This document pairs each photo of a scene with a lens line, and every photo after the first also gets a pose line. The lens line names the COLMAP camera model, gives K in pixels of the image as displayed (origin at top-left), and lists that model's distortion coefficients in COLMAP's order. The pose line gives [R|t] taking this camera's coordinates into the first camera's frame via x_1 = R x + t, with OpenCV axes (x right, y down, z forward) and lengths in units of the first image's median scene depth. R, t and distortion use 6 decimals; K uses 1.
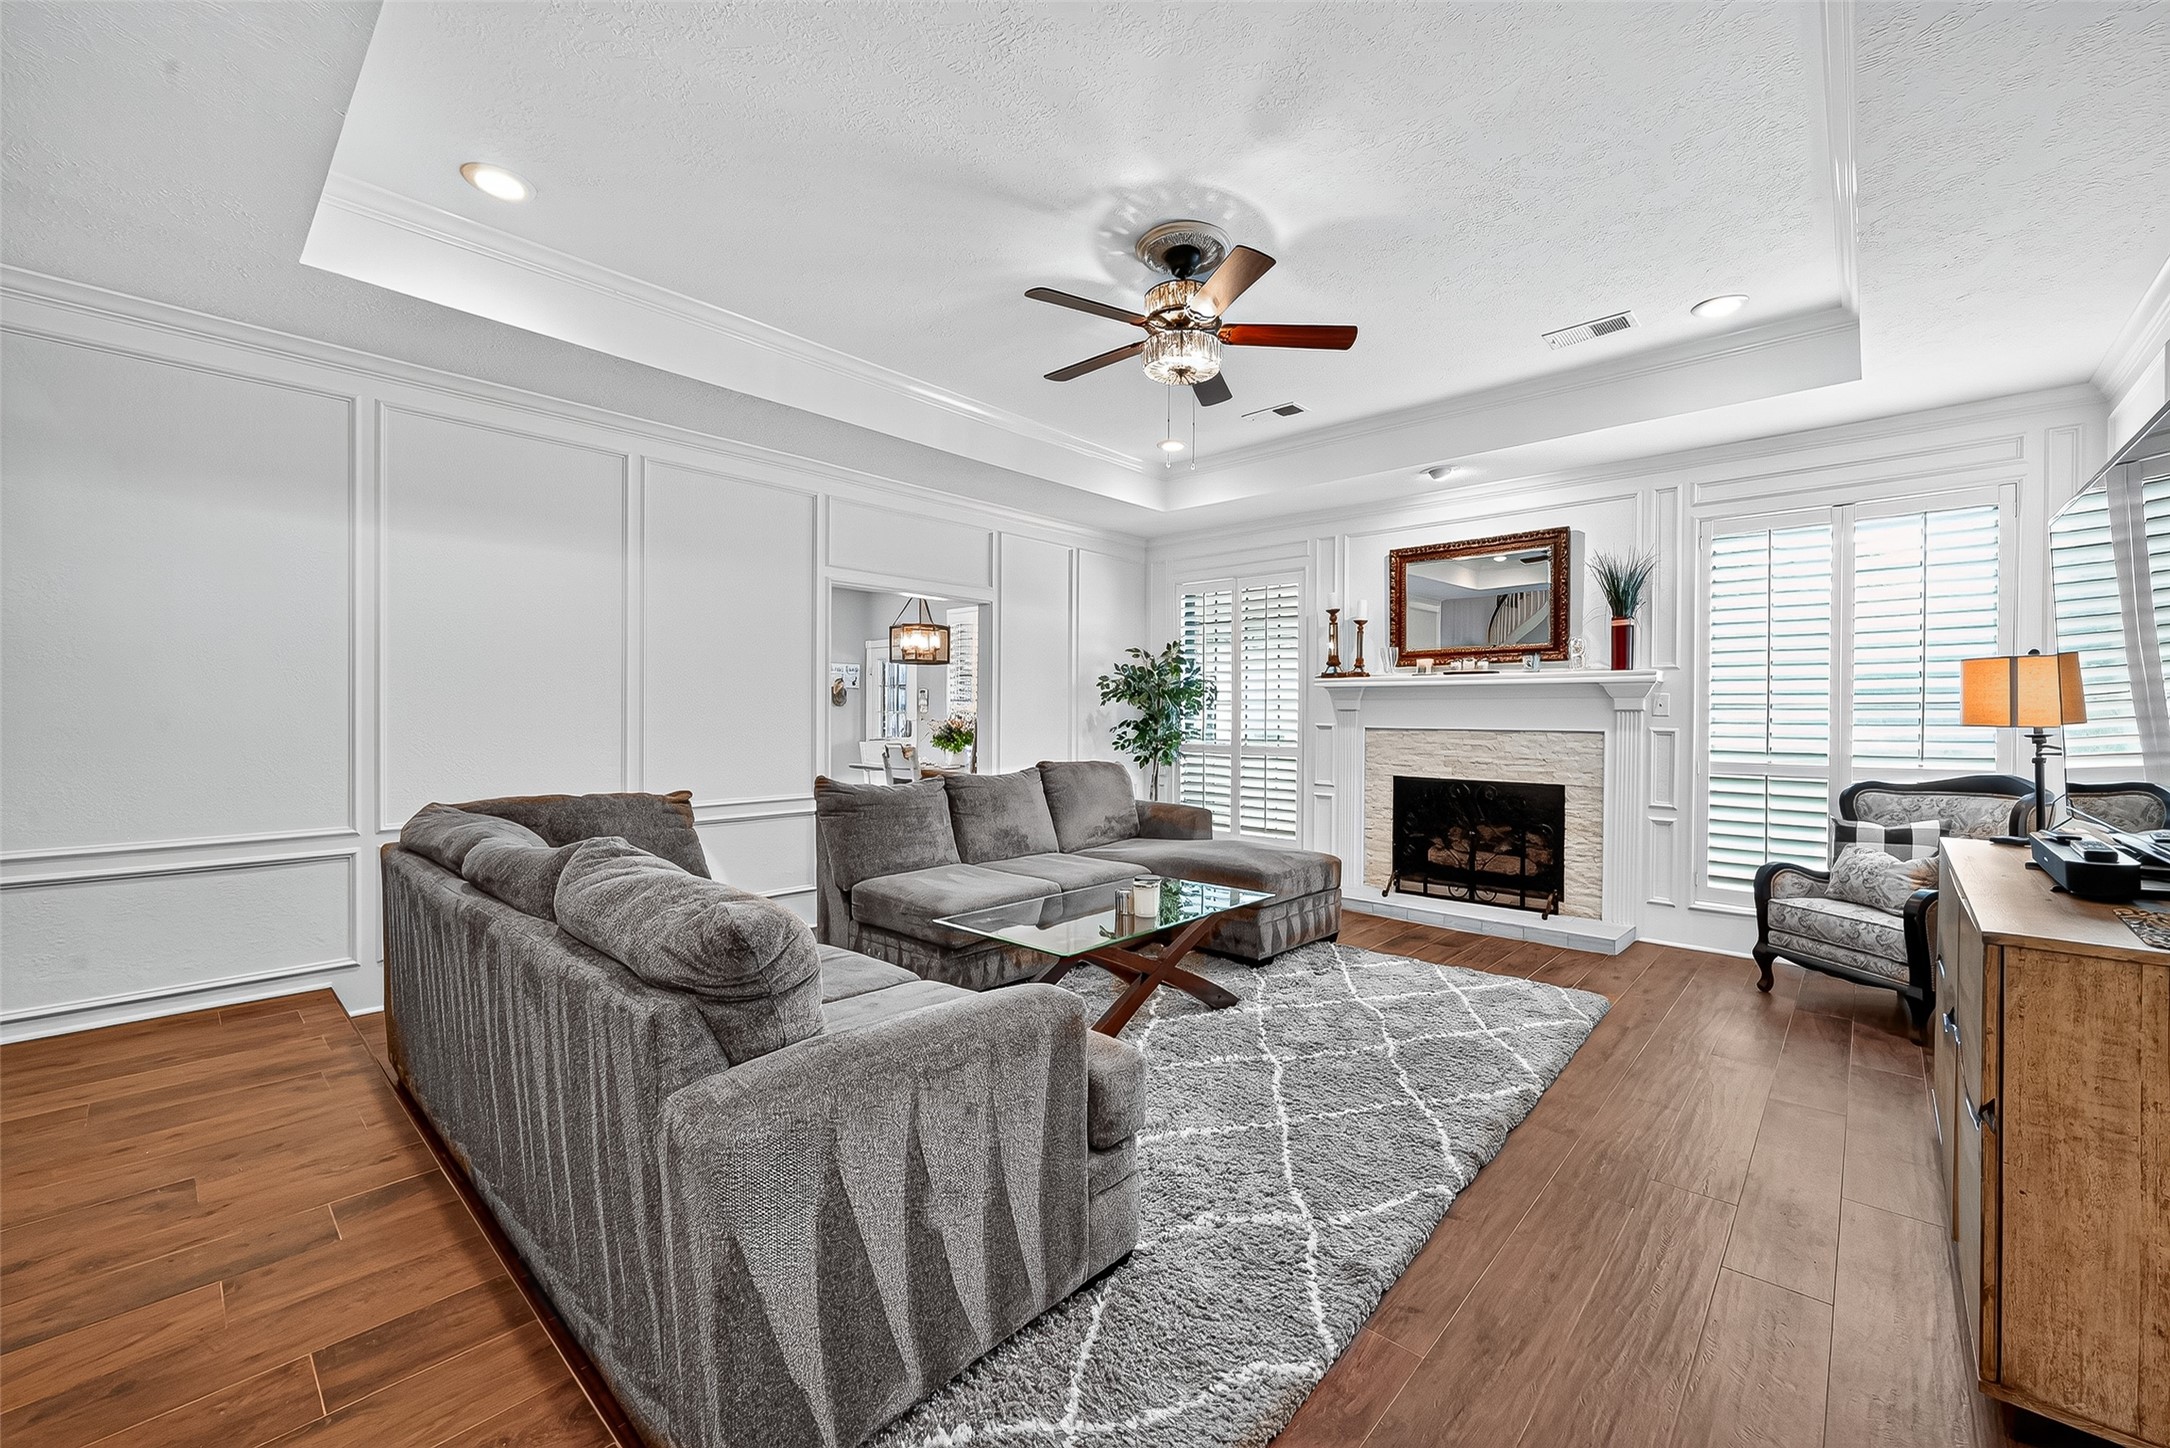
lens RADIAL K [[866.0, 0, 1092.8], [0, 866.0, 725.4], [0, 0, 1]] dist [-0.002493, -0.000299]
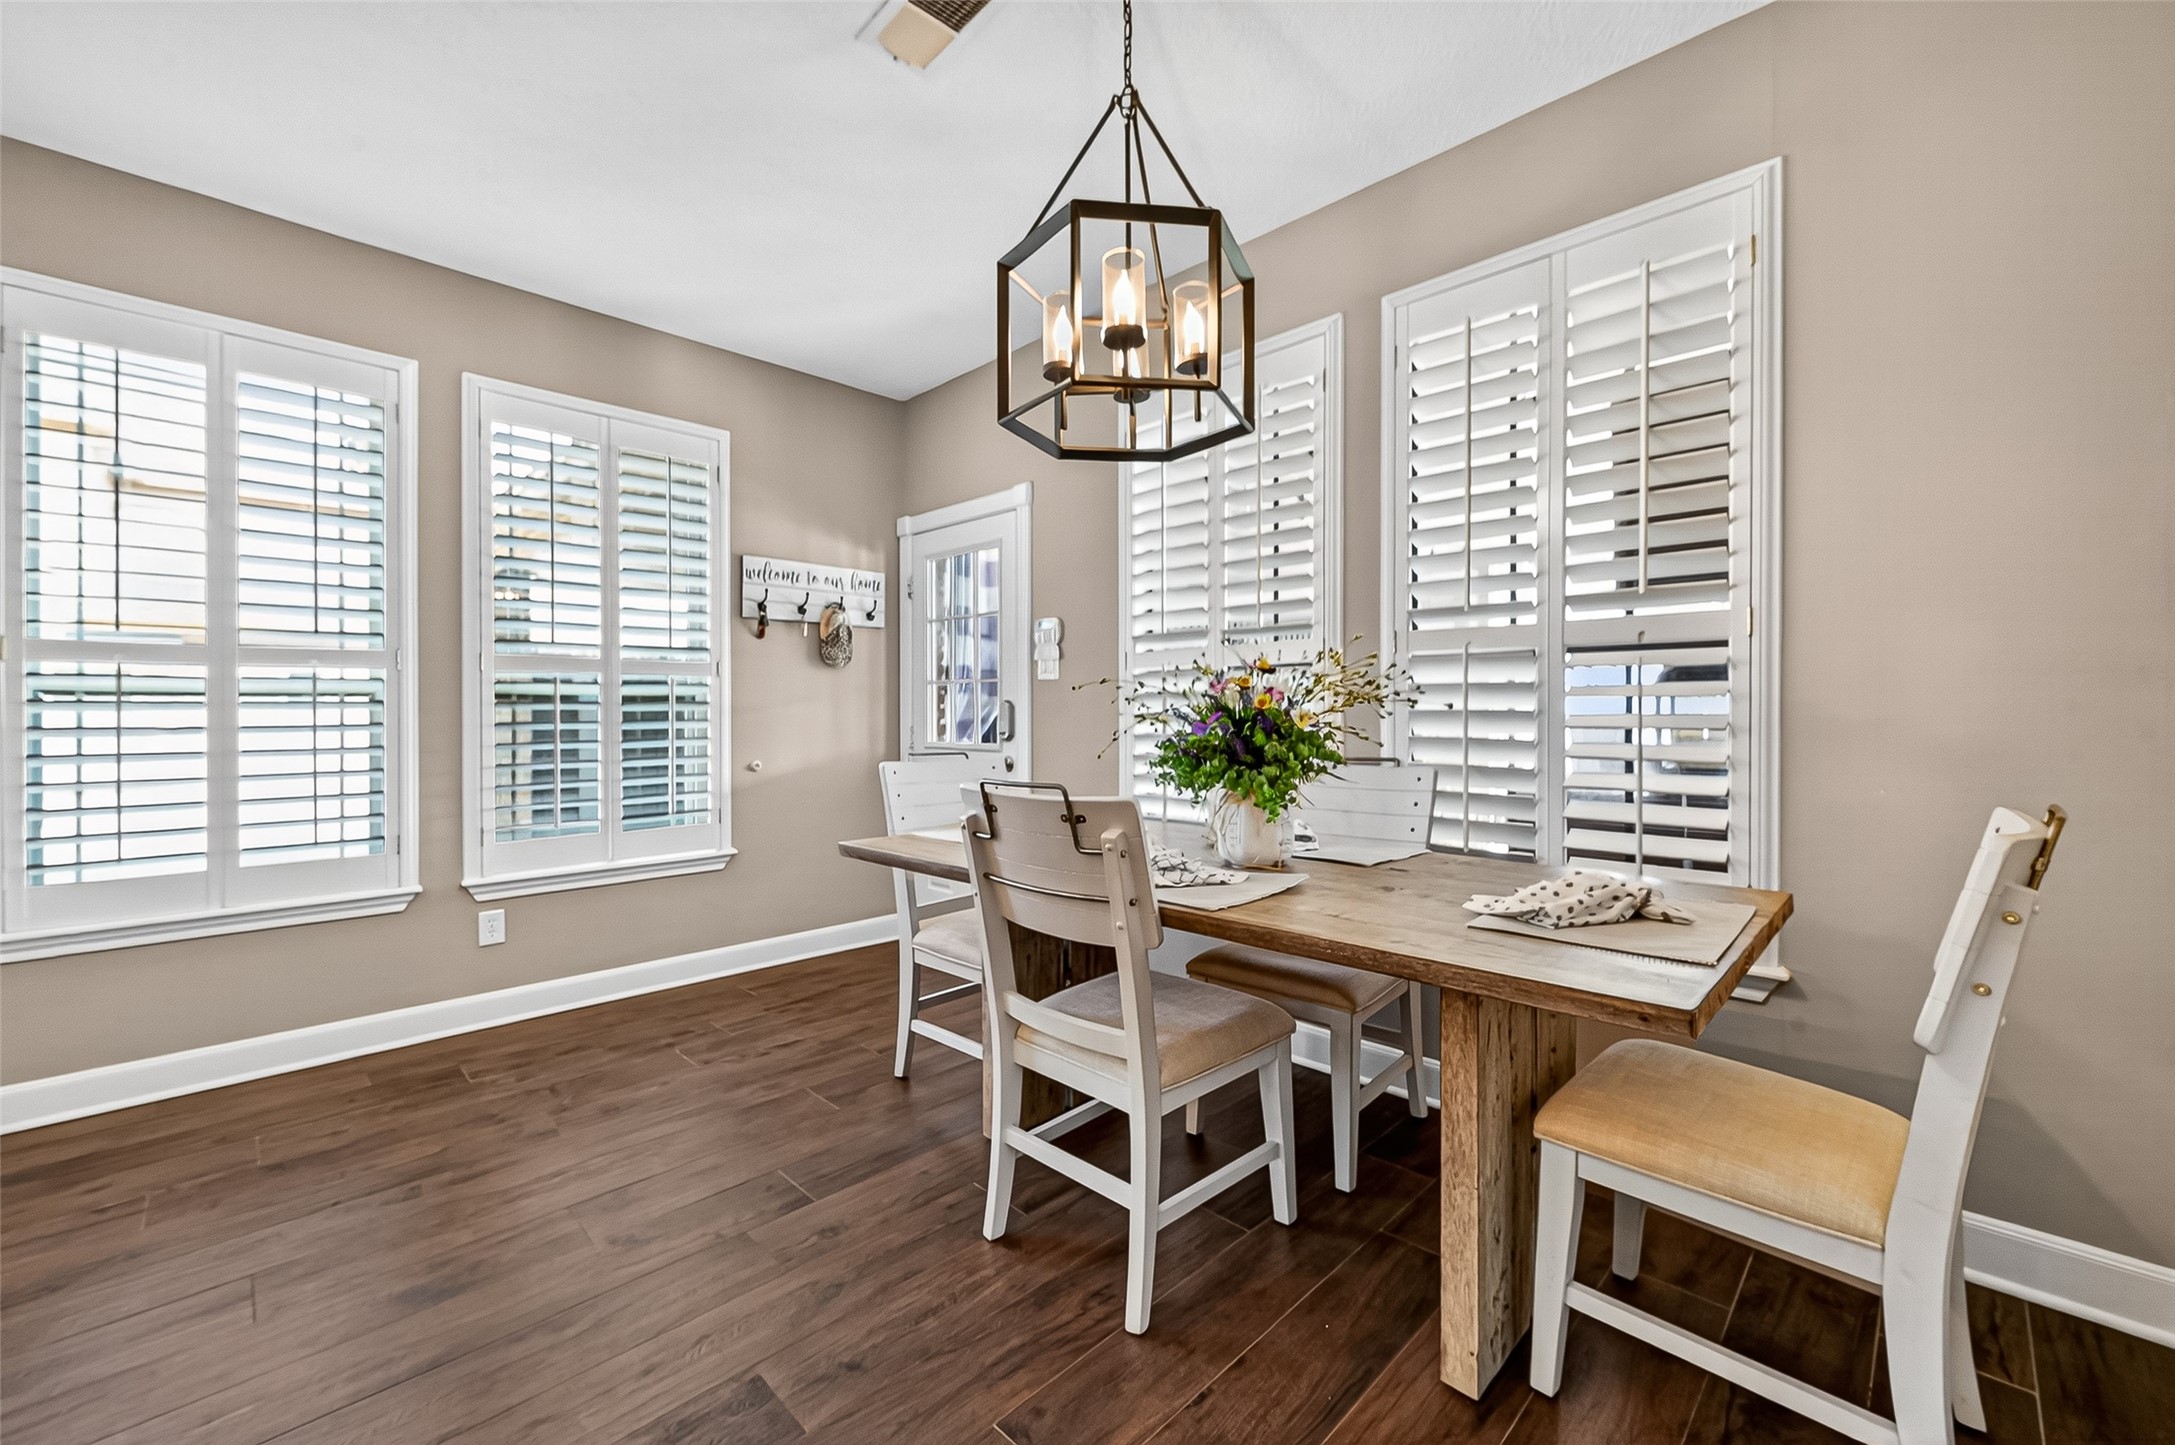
lens RADIAL K [[867.2, 0, 1083.2], [0, 867.2, 709.7], [0, 0, 1]] dist [-0.002391, 0.000053]
pose [[0.998841, -0.013660, -0.046159, -0.291845], [0.012968, 0.999799, -0.015271, 0.008304], [0.046358, 0.014655, 0.998817, 1.112289]]
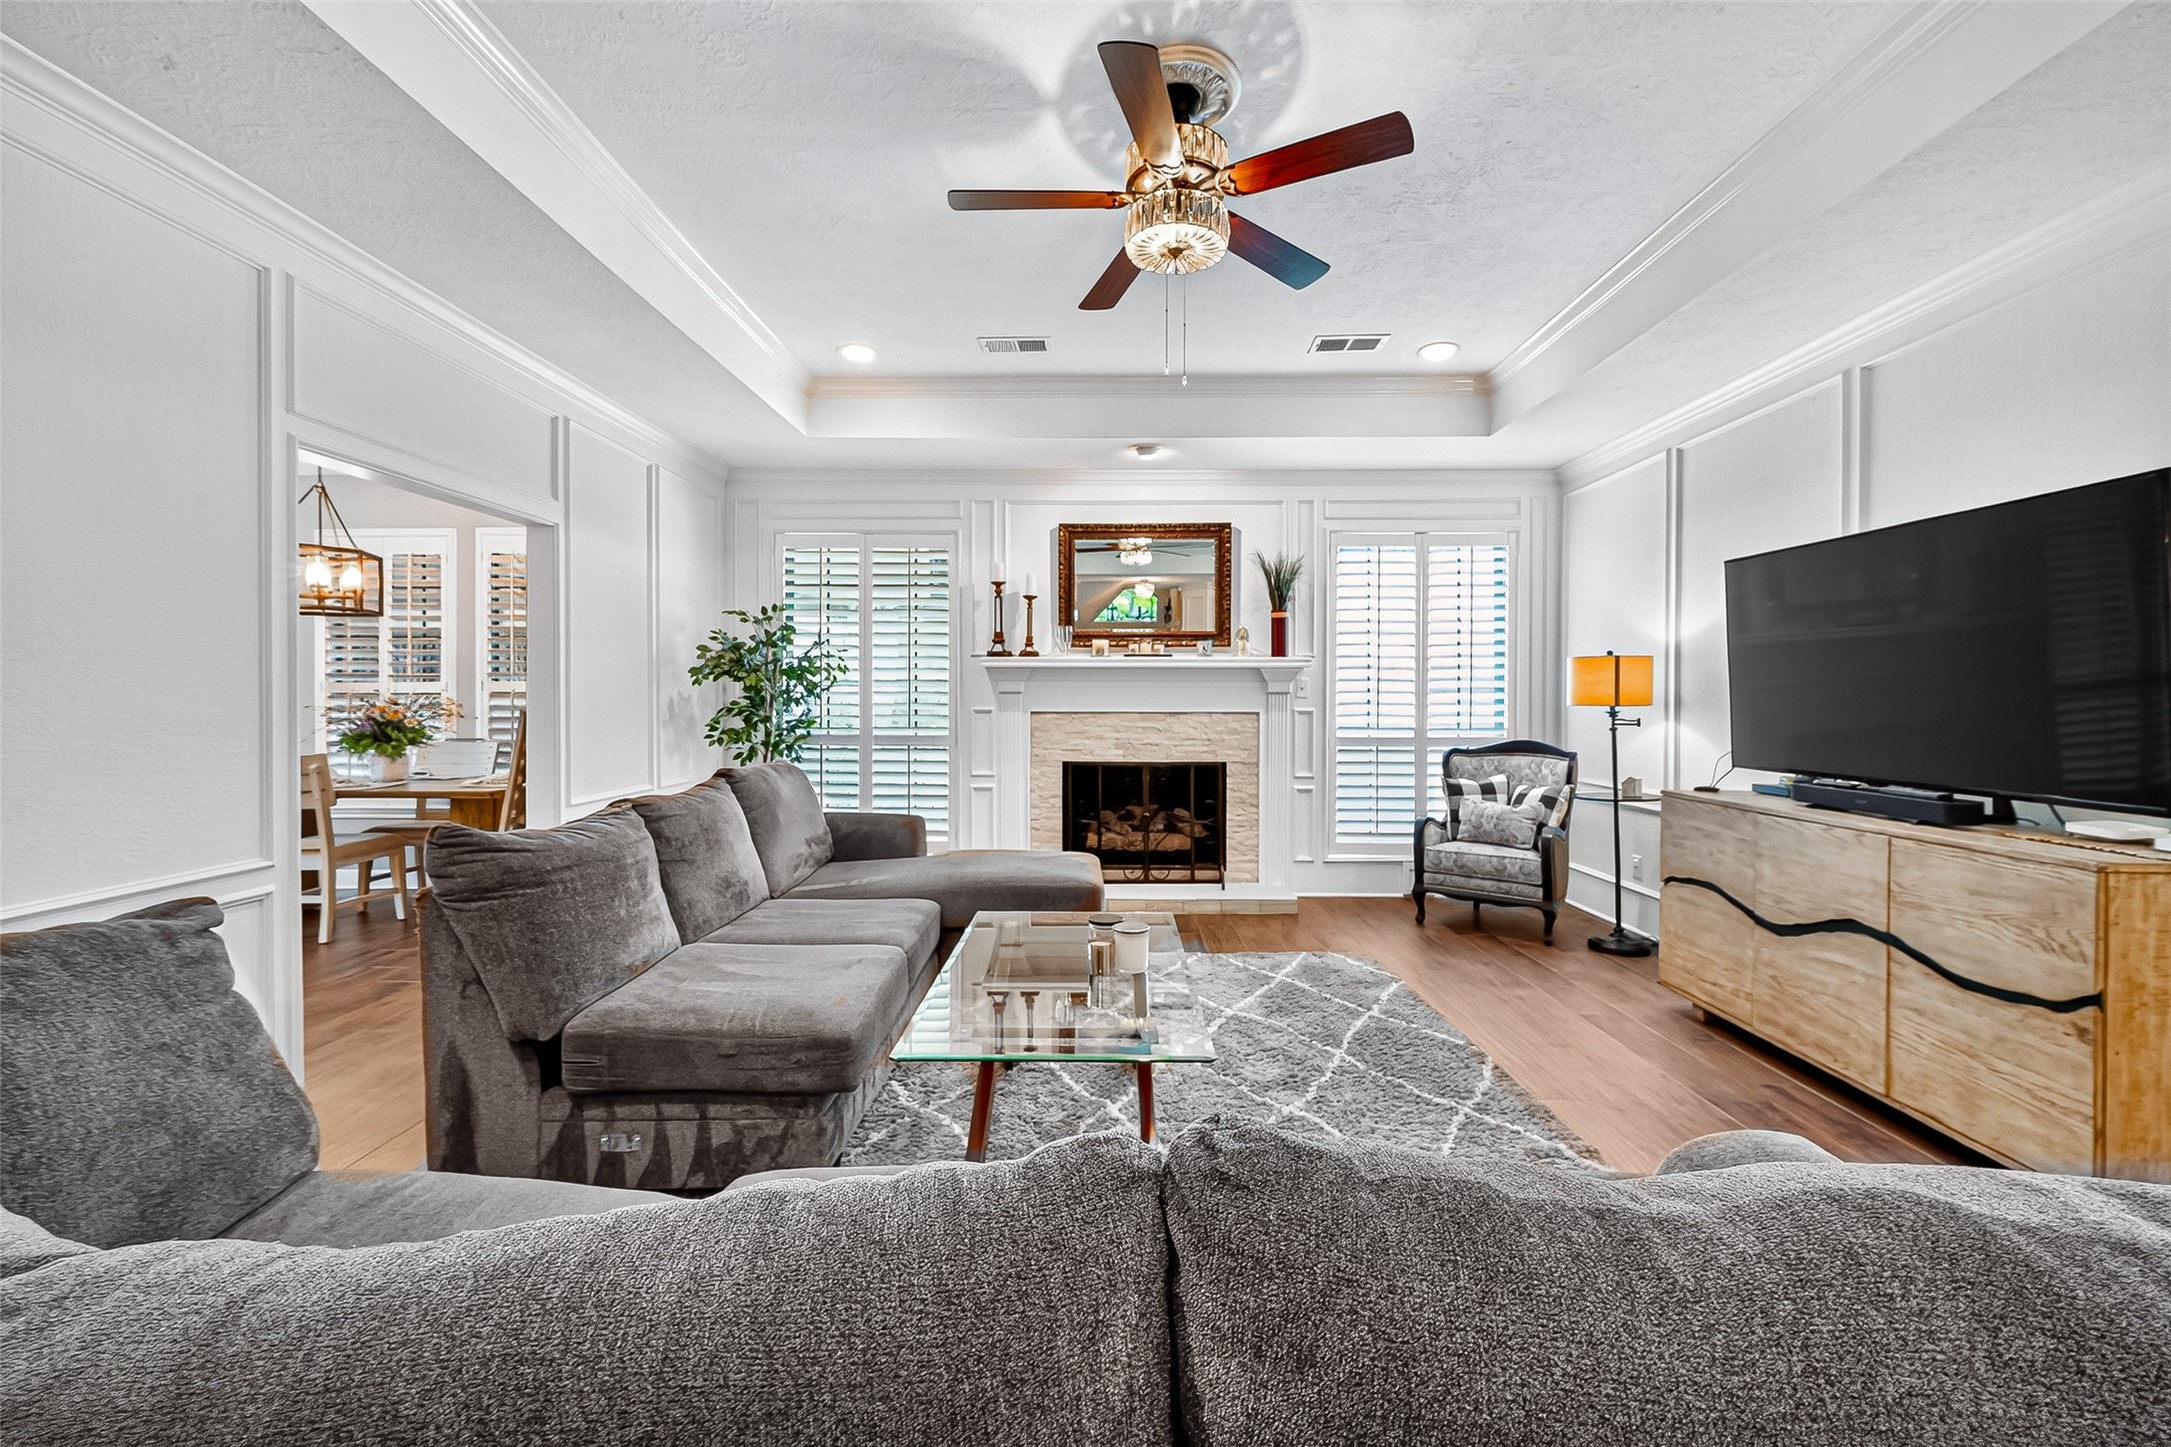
lens RADIAL K [[865.6, 0, 1081.2], [0, 865.6, 710.8], [0, 0, 1]] dist [-0.002391, 0.000053]
pose [[0.750234, -0.014100, 0.661022, -0.290766], [0.010280, 0.999900, 0.009661, -0.007229], [-0.661092, -0.000453, 0.750305, 0.298359]]
